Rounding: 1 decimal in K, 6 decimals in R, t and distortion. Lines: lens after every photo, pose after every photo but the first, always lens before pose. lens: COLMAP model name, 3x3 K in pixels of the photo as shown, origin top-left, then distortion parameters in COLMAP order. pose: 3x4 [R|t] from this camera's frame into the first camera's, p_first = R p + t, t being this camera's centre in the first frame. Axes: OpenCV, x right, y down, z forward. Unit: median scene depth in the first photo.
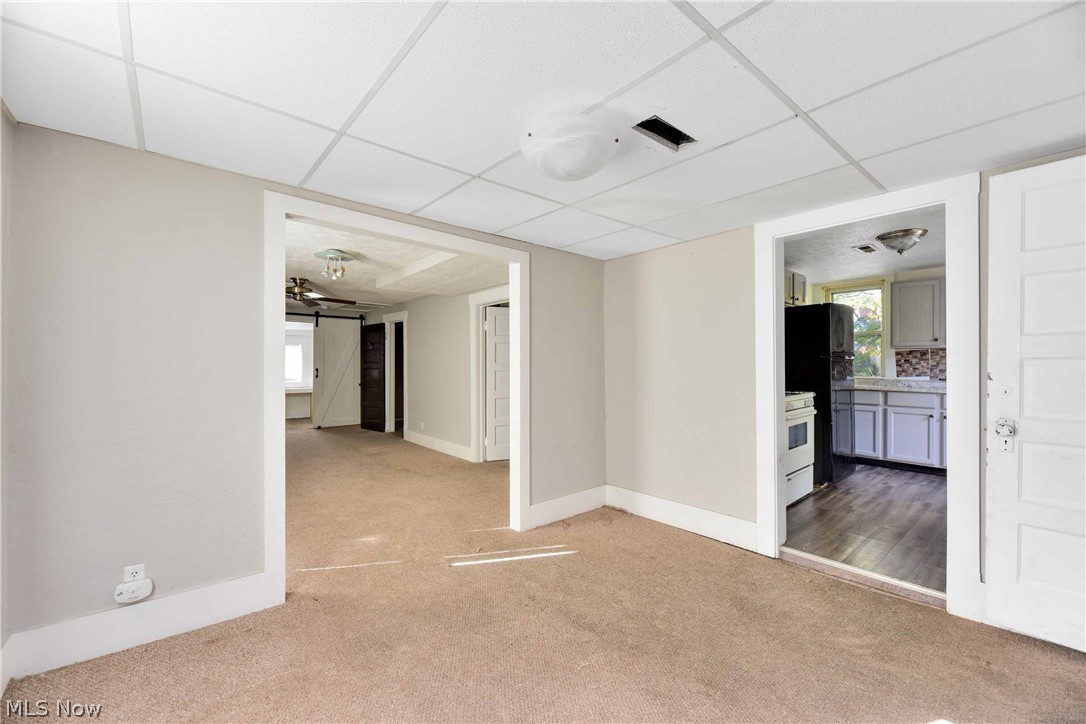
lens RADIAL K [[443.3, 0, 532.8], [0, 443.3, 364.8], [0, 0, 1]] dist [-0.003428, -0.001212]
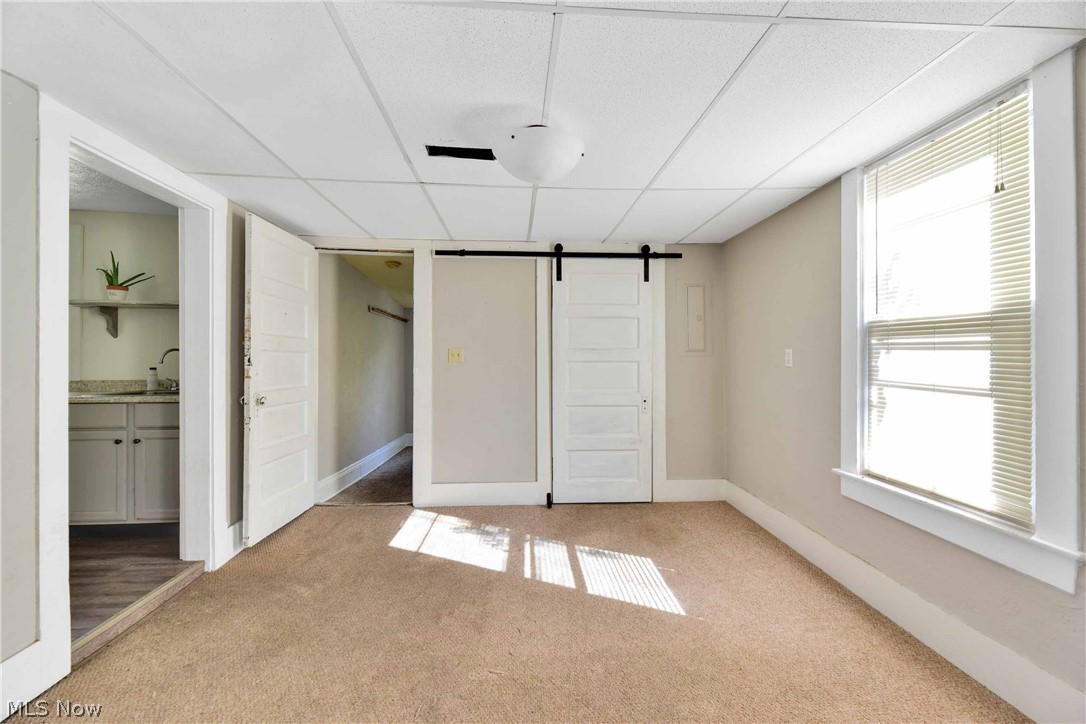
lens RADIAL K [[443.3, 0, 553.8], [0, 443.3, 359.2], [0, 0, 1]] dist [-0.003428, -0.001212]
pose [[-0.825301, 0.000173, 0.564693, -0.344176], [-0.000618, 0.999999, -0.001209, 0.011964], [-0.564692, -0.001347, -0.825300, 1.153447]]
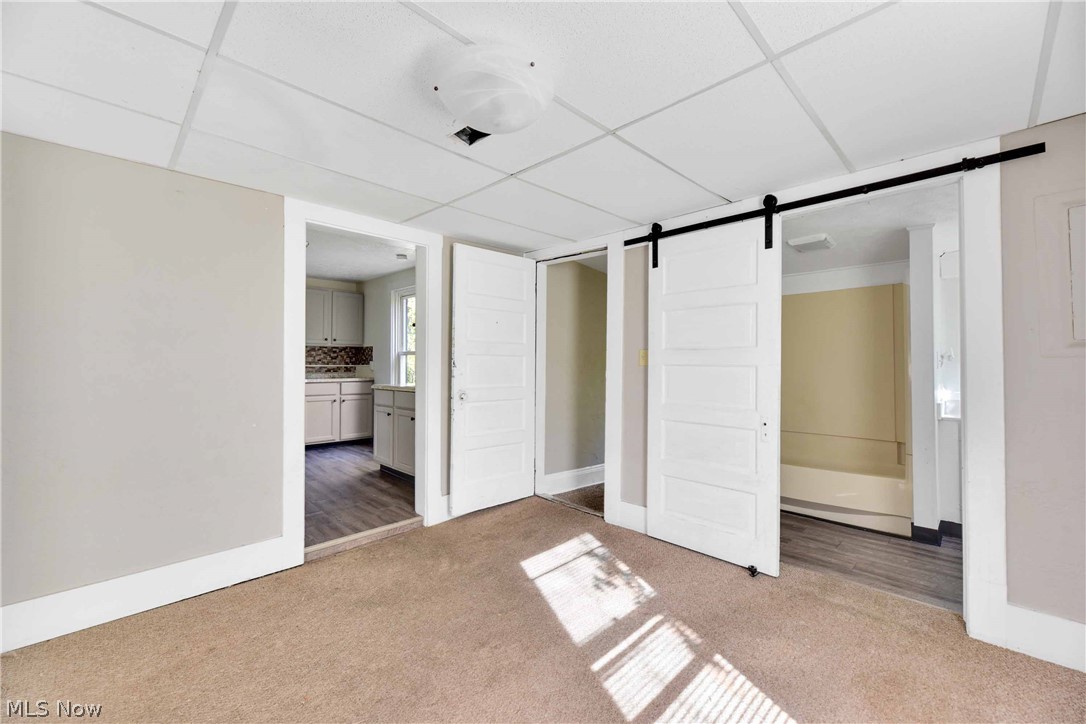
lens RADIAL K [[443.3, 0, 547.3], [0, 443.3, 357.7], [0, 0, 1]] dist [-0.003428, -0.001212]
pose [[-0.110073, 0.010420, 0.993869, -0.456242], [-0.002112, 0.999940, -0.010717, 0.011932], [-0.993921, -0.003278, -0.110045, 0.611088]]
